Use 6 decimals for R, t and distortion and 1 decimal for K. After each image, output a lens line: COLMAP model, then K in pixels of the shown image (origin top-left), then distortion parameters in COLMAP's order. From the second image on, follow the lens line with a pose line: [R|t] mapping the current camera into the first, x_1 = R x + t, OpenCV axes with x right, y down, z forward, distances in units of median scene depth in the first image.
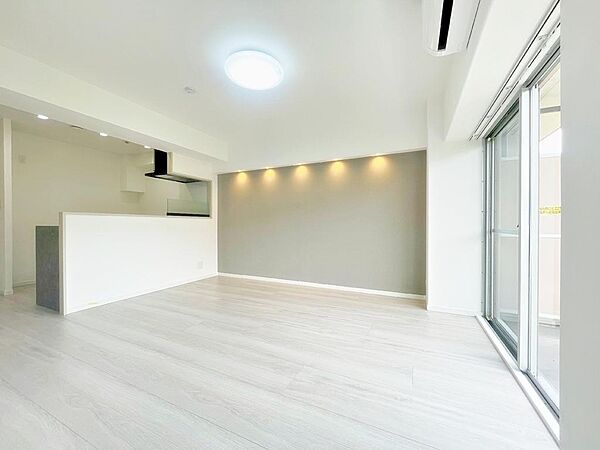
lens RADIAL K [[243.5, 0, 300.0], [0, 243.5, 228.5], [0, 0, 1]] dist [-0.002156, 0.000918]
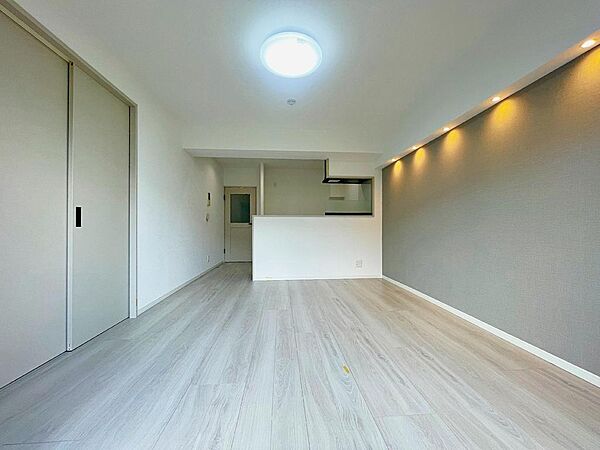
lens RADIAL K [[243.5, 0, 300.3], [0, 243.5, 226.2], [0, 0, 1]] dist [-0.002156, 0.000918]
pose [[0.500323, -0.004487, -0.865827, 0.378264], [-0.012560, 0.999844, -0.012439, 0.013646], [0.865748, 0.017098, 0.500188, 0.329721]]
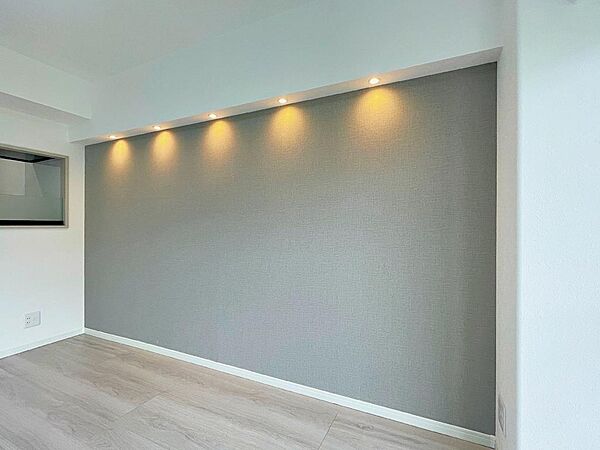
lens RADIAL K [[277.6, 0, 299.5], [0, 277.6, 229.6], [0, 0, 1]] dist [0.002849, -0.001106]
pose [[0.999964, 0.002667, 0.008028, 0.165931], [-0.002591, 0.999952, -0.009419, -0.039777], [-0.008053, 0.009398, 0.999923, 0.464609]]
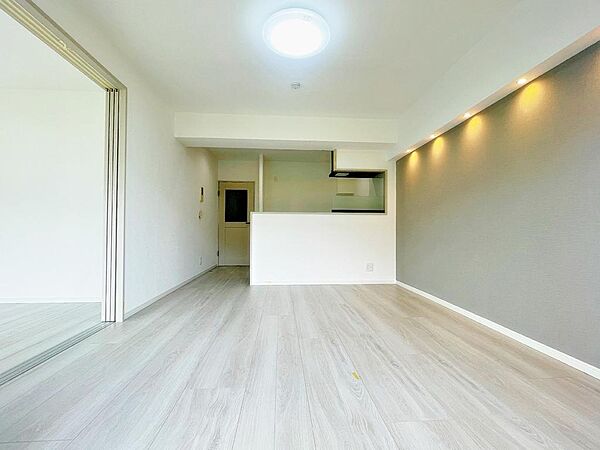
lens RADIAL K [[277.6, 0, 300.3], [0, 277.6, 225.5], [0, 0, 1]] dist [0.002849, -0.001106]
pose [[0.492503, -0.011569, -0.870234, 0.393206], [-0.019031, 0.999529, -0.024059, 0.030845], [0.870103, 0.028410, 0.492051, 0.315906]]
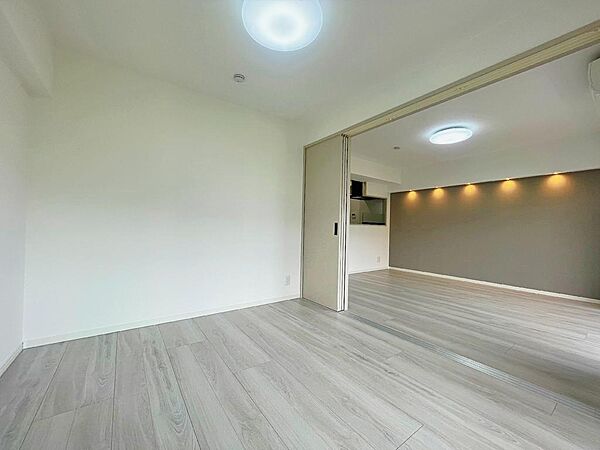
lens RADIAL K [[243.5, 0, 298.4], [0, 243.5, 224.2], [0, 0, 1]] dist [-0.002156, 0.000918]
pose [[0.874647, 0.011086, -0.484633, -0.159442], [-0.029942, 0.999065, -0.031185, 0.007813], [0.483835, 0.041787, 0.874161, -0.507226]]
